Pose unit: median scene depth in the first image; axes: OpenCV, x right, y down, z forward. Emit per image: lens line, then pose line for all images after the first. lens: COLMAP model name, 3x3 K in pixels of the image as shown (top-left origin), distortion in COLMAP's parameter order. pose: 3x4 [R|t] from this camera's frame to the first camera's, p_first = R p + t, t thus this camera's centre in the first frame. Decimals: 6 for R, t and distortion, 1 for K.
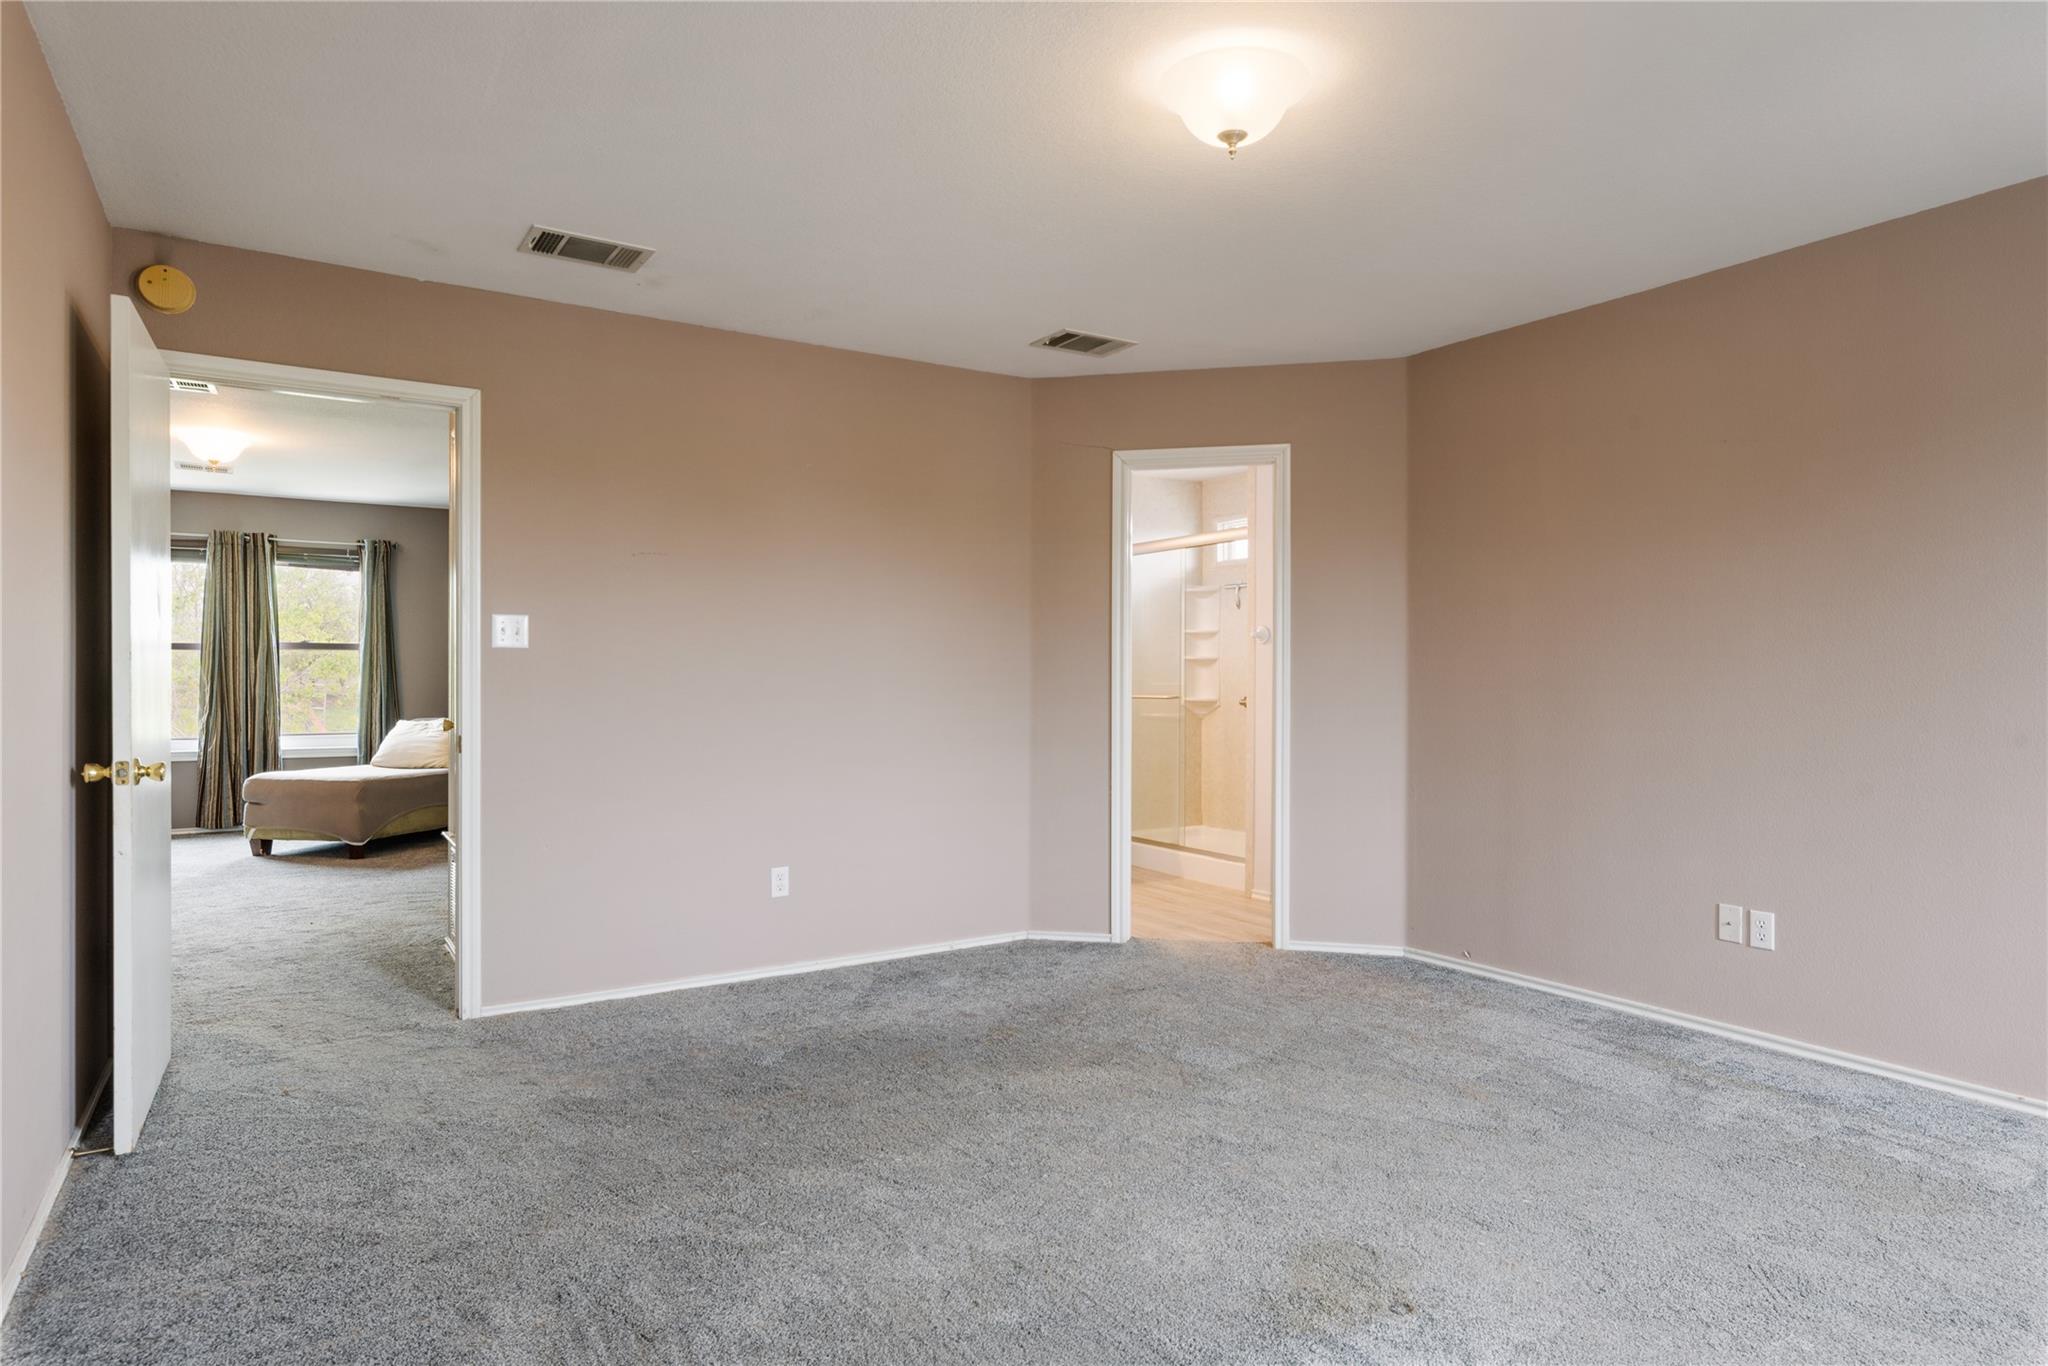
lens RADIAL K [[1171.8, 0, 1024.0], [0, 1171.8, 683.0], [0, 0, 1]] dist [0.002117, 0.000834]
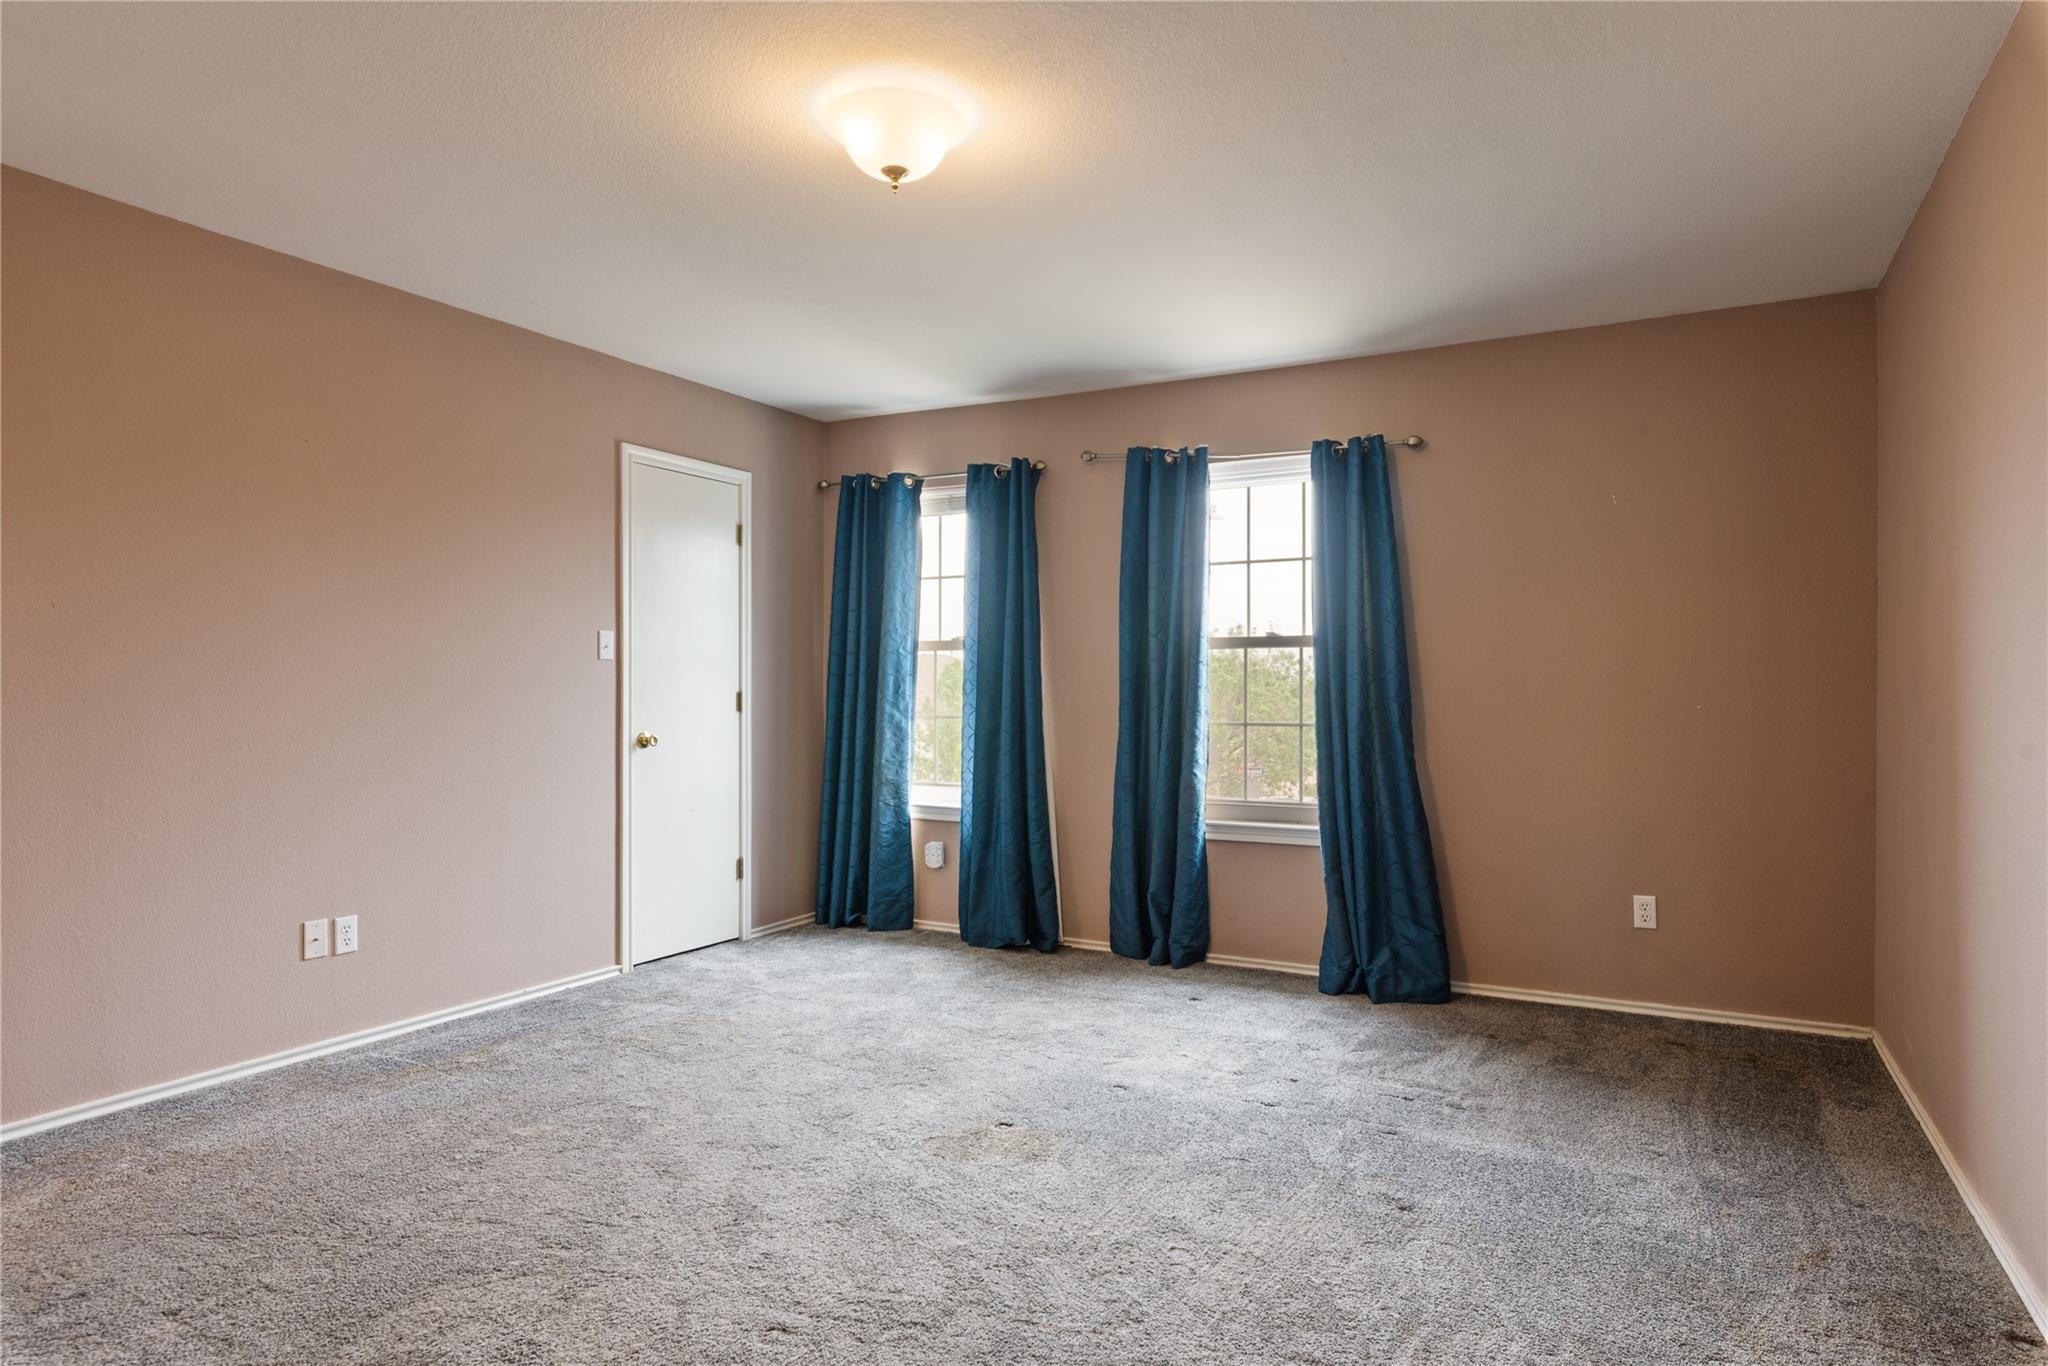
lens RADIAL K [[1171.8, 0, 1024.0], [0, 1171.8, 683.0], [0, 0, 1]] dist [0.002117, 0.000834]
pose [[-0.483035, 0.008430, 0.875560, -0.549398], [0.009127, 0.999948, -0.004593, 0.002263], [-0.875553, 0.005773, -0.483087, 0.978524]]
